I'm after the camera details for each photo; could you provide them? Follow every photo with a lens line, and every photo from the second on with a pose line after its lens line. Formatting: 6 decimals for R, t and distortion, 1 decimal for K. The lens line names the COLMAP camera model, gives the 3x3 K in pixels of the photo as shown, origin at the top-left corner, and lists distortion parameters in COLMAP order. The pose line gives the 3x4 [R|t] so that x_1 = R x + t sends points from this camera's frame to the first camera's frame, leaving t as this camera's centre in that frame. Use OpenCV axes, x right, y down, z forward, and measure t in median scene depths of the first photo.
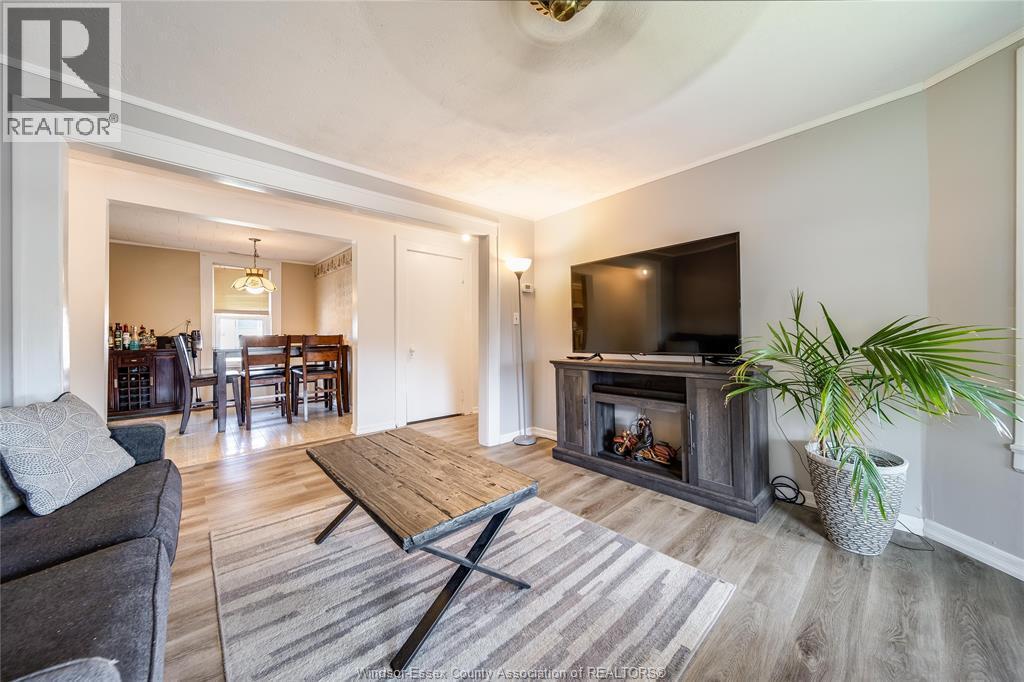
lens RADIAL K [[356.9, 0, 512.8], [0, 356.9, 335.2], [0, 0, 1]] dist [0.000394, -0.000932]
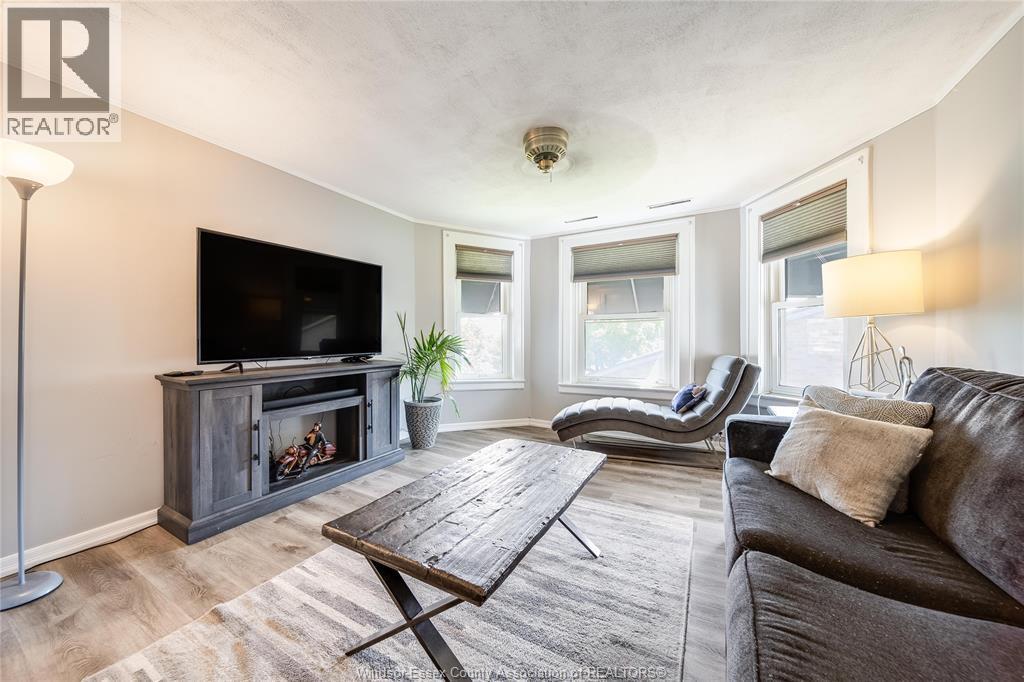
lens RADIAL K [[356.9, 0, 516.8], [0, 356.9, 341.7], [0, 0, 1]] dist [0.000394, -0.000932]
pose [[-0.318286, -0.013673, 0.947896, -0.775286], [-0.008405, 0.999897, 0.011601, -0.006175], [-0.947957, -0.004274, -0.318368, 0.846368]]
